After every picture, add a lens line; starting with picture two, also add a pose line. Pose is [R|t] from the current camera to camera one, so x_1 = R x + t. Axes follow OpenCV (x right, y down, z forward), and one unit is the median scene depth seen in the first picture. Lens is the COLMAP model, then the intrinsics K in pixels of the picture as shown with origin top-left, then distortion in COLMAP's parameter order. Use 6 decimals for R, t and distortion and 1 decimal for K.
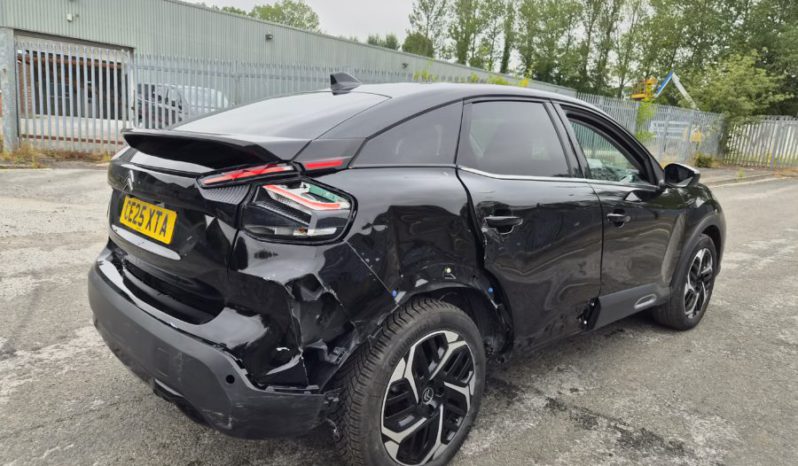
lens RADIAL K [[539.1, 0, 391.1], [0, 539.1, 233.8], [0, 0, 1]] dist [0.062192, -0.048816]
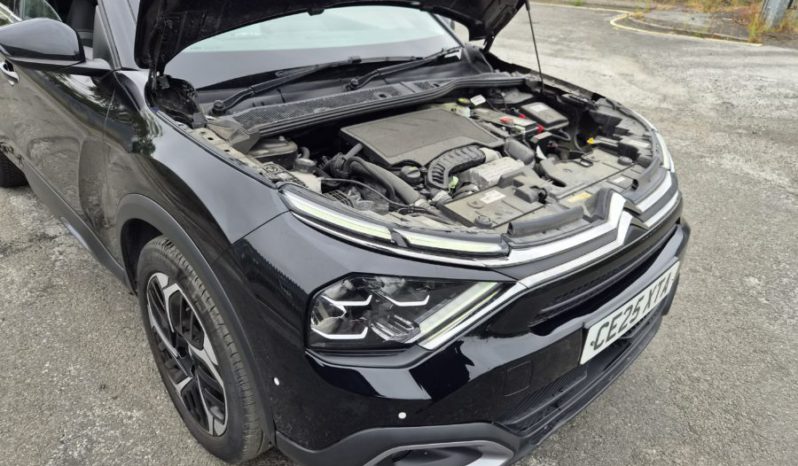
lens RADIAL K [[539.1, 0, 398.1], [0, 539.1, 231.3], [0, 0, 1]] dist [0.062192, -0.048816]
pose [[0.021798, 0.408221, -0.912623, 0.950187], [-0.225433, 0.891338, 0.393315, -0.199551], [0.974015, 0.197162, 0.111456, 1.150727]]
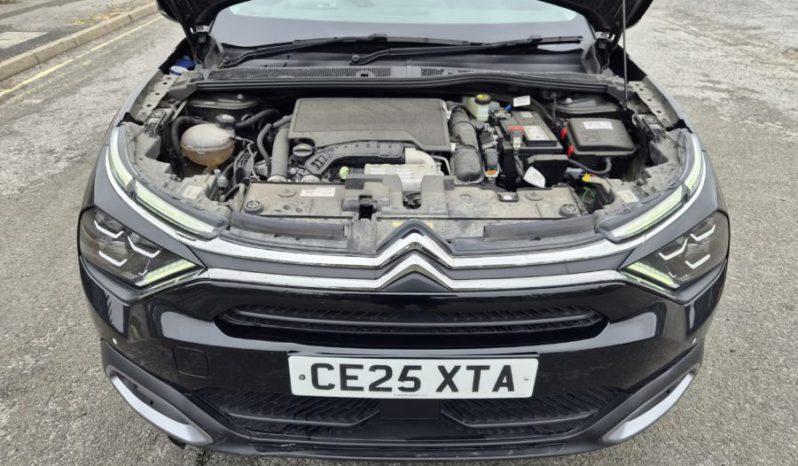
lens RADIAL K [[539.1, 0, 403.3], [0, 539.1, 228.9], [0, 0, 1]] dist [0.062192, -0.048816]
pose [[-0.666981, 0.323394, -0.671233, 0.799220], [-0.179342, 0.804723, 0.565913, -0.278004], [0.723169, 0.497833, -0.478737, 1.479180]]
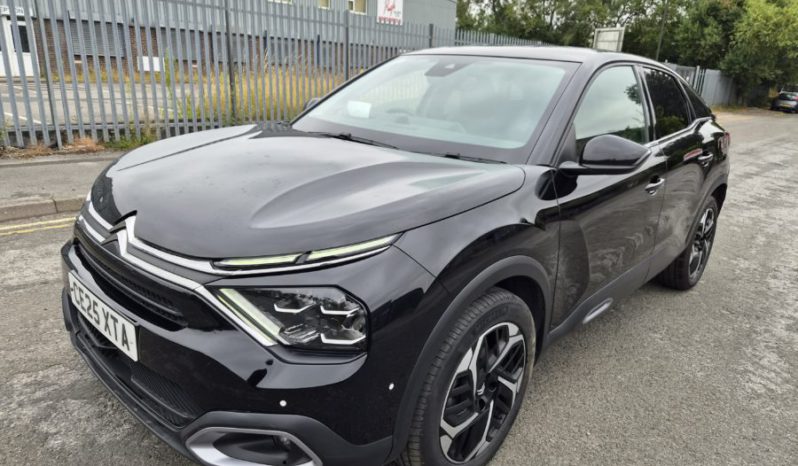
lens RADIAL K [[539.1, 0, 401.2], [0, 539.1, 230.2], [0, 0, 1]] dist [0.062192, -0.048816]
pose [[-0.991701, -0.077996, -0.102204, 0.412002], [-0.115634, 0.888584, 0.443900, -0.328189], [0.056194, 0.452034, -0.890229, 1.769354]]
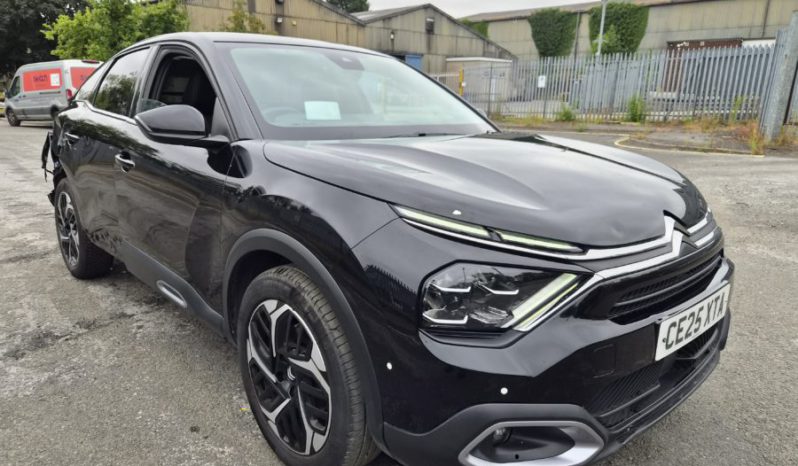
lens RADIAL K [[539.1, 0, 392.4], [0, 539.1, 230.6], [0, 0, 1]] dist [0.062192, -0.048816]
pose [[-0.006995, 0.187074, -0.982321, 1.035014], [-0.192613, 0.963697, 0.184898, -0.134555], [0.981250, 0.190502, 0.029292, 1.107732]]
